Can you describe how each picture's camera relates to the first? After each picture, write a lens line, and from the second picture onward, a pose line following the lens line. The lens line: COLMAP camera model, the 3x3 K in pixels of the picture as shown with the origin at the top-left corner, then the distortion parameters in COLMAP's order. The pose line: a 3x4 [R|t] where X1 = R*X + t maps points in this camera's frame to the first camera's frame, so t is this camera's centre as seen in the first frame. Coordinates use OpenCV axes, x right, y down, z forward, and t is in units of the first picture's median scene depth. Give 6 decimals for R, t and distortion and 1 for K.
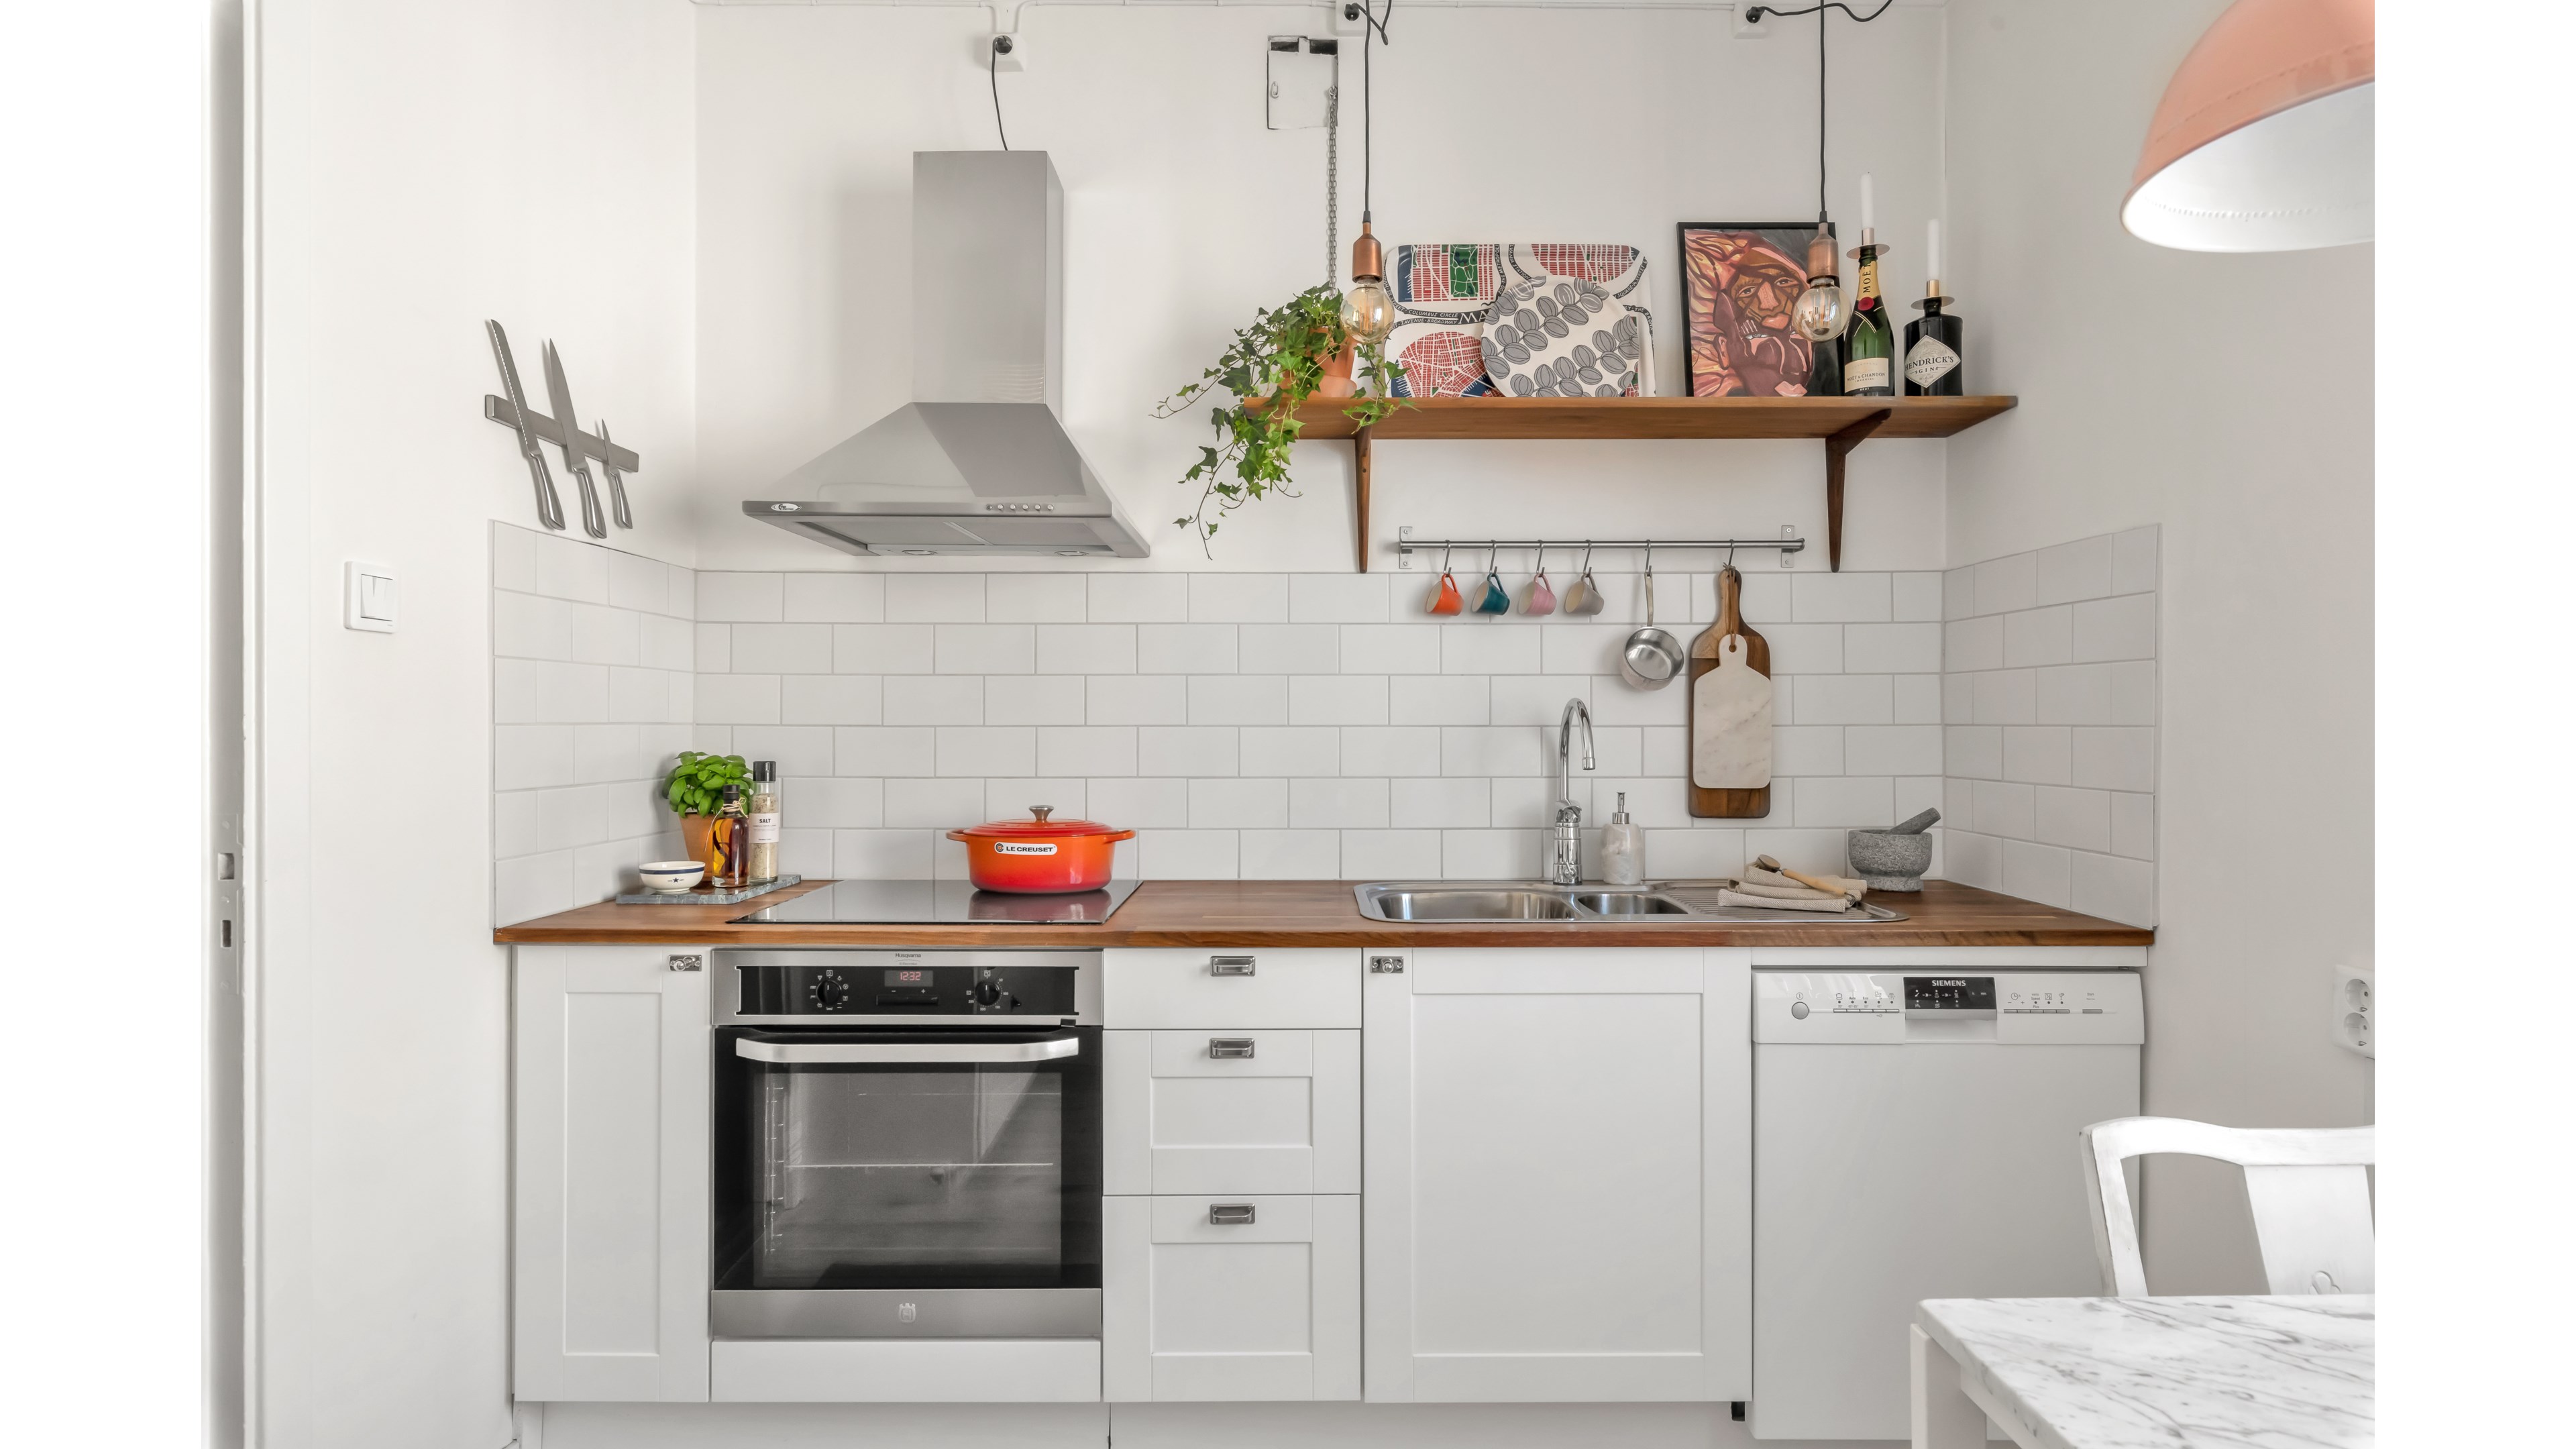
lens RADIAL K [[1269.6, 0, 1298.8], [0, 1269.6, 725.2], [0, 0, 1]] dist [0.000016, -0.000021]
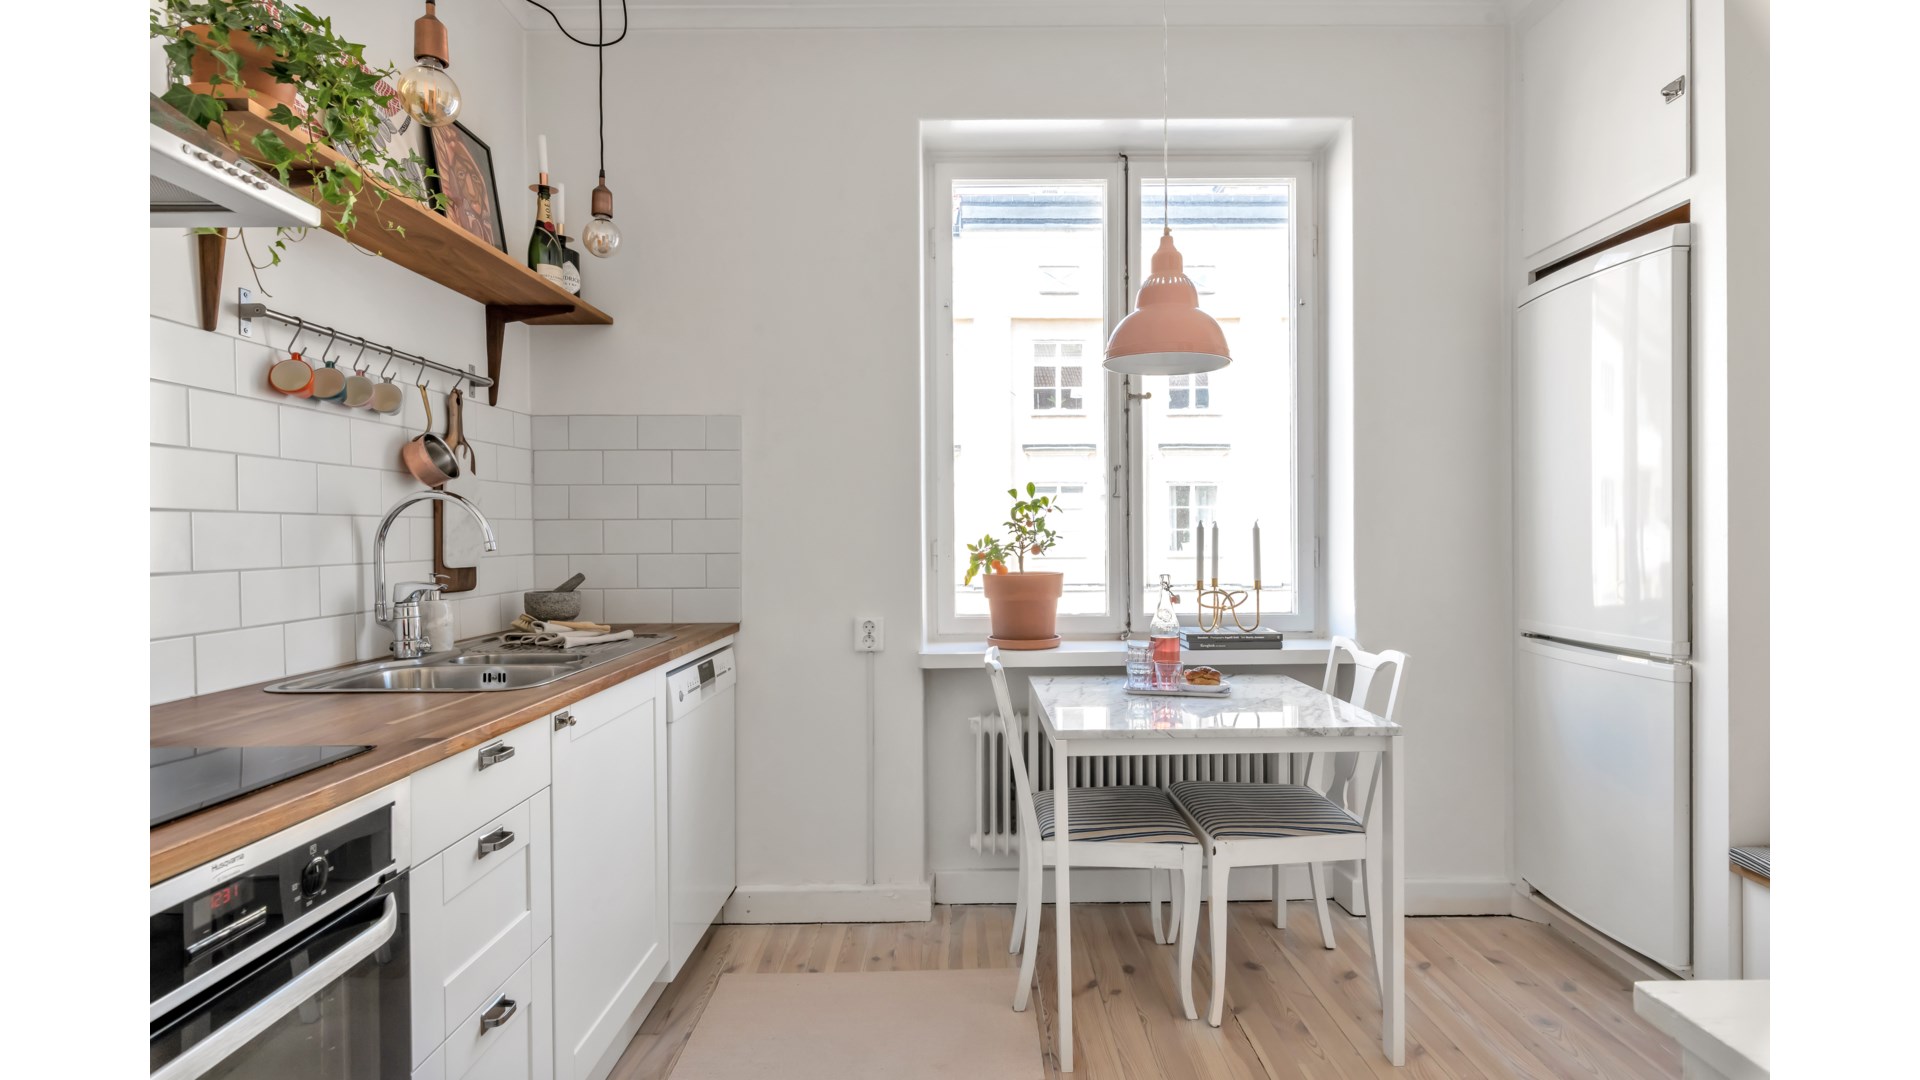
lens RADIAL K [[946.3, 0, 961.3], [0, 946.3, 543.9], [0, 0, 1]] dist [0.000016, -0.000021]
pose [[-0.004340, -0.011641, 0.999923, -0.602917], [0.008989, 0.999891, 0.011680, 0.020027], [-0.999950, 0.009039, -0.004235, 0.513418]]
